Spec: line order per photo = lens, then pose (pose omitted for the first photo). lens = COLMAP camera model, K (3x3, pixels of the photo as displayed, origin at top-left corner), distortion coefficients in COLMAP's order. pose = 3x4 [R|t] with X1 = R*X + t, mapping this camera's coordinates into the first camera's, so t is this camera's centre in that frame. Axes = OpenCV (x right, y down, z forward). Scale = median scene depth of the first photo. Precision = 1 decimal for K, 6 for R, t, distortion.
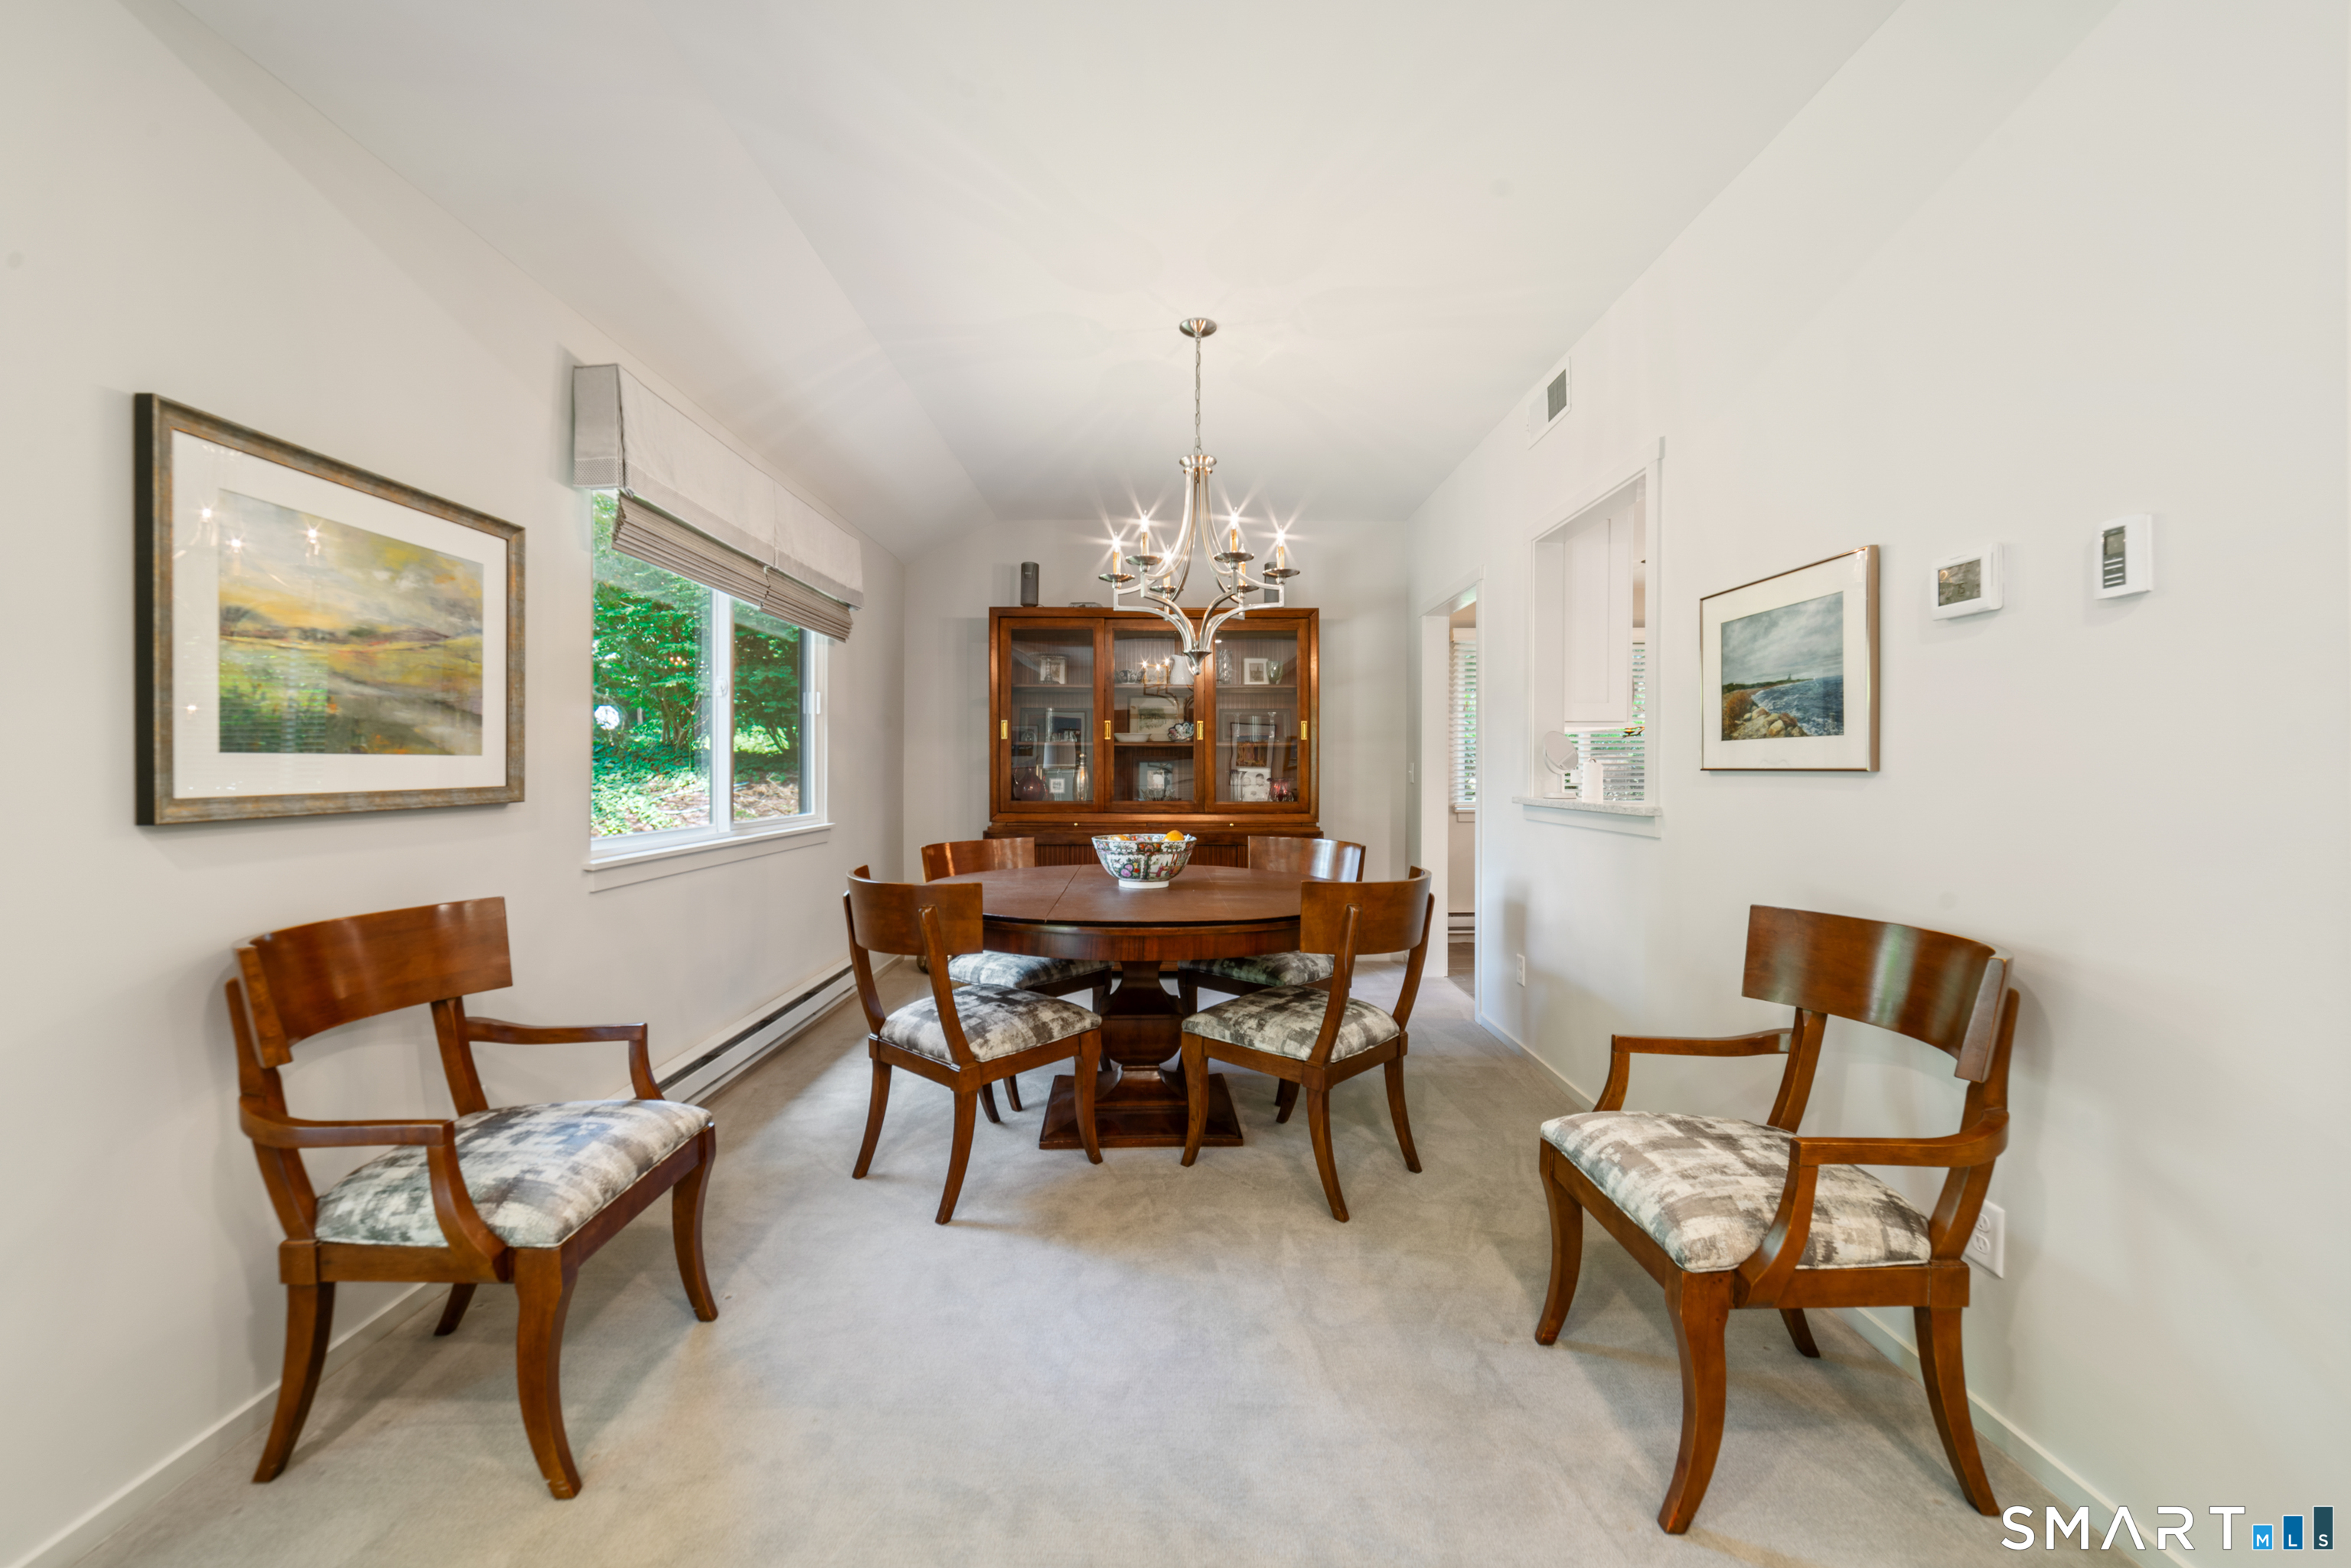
lens RADIAL K [[925.2, 0, 1176.6], [0, 925.2, 777.8], [0, 0, 1]] dist [0.001406, 0.000202]
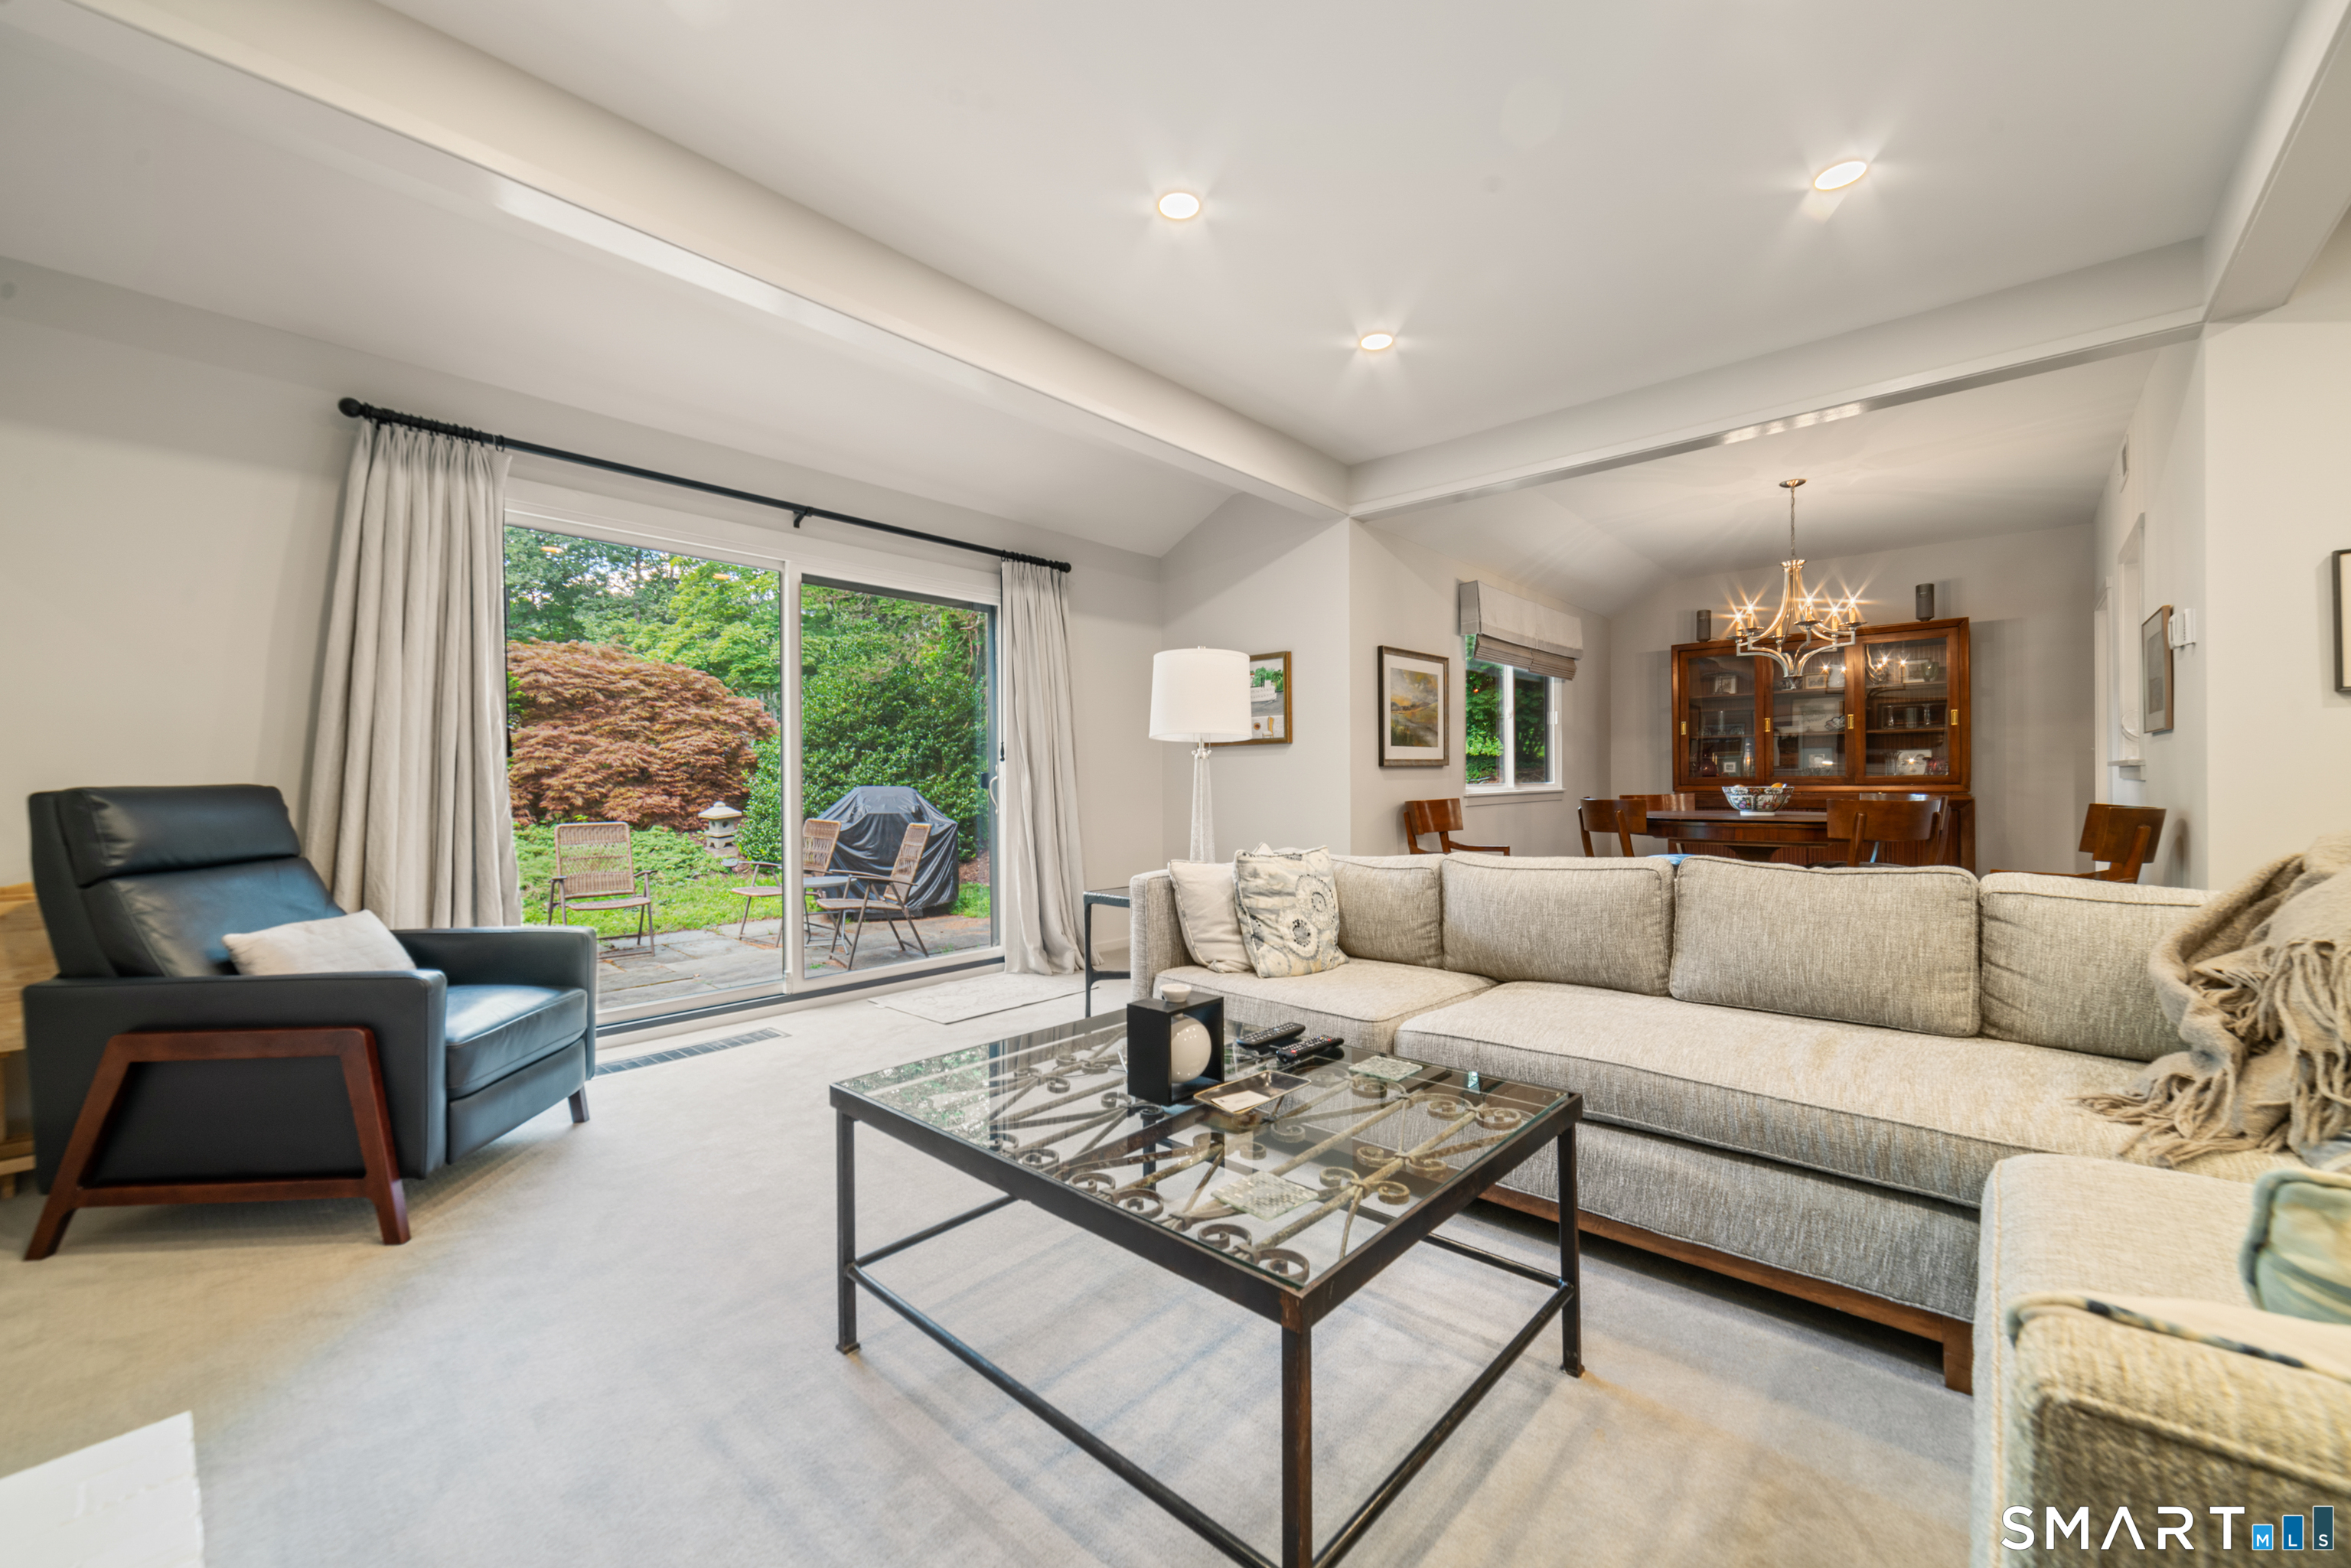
lens RADIAL K [[925.2, 0, 1176.6], [0, 925.2, 777.8], [0, 0, 1]] dist [0.001406, 0.000202]
pose [[0.744920, -0.012003, -0.667046, 0.254555], [0.006587, 0.999922, -0.010637, 0.048260], [0.667121, 0.003530, 0.744941, -0.824832]]
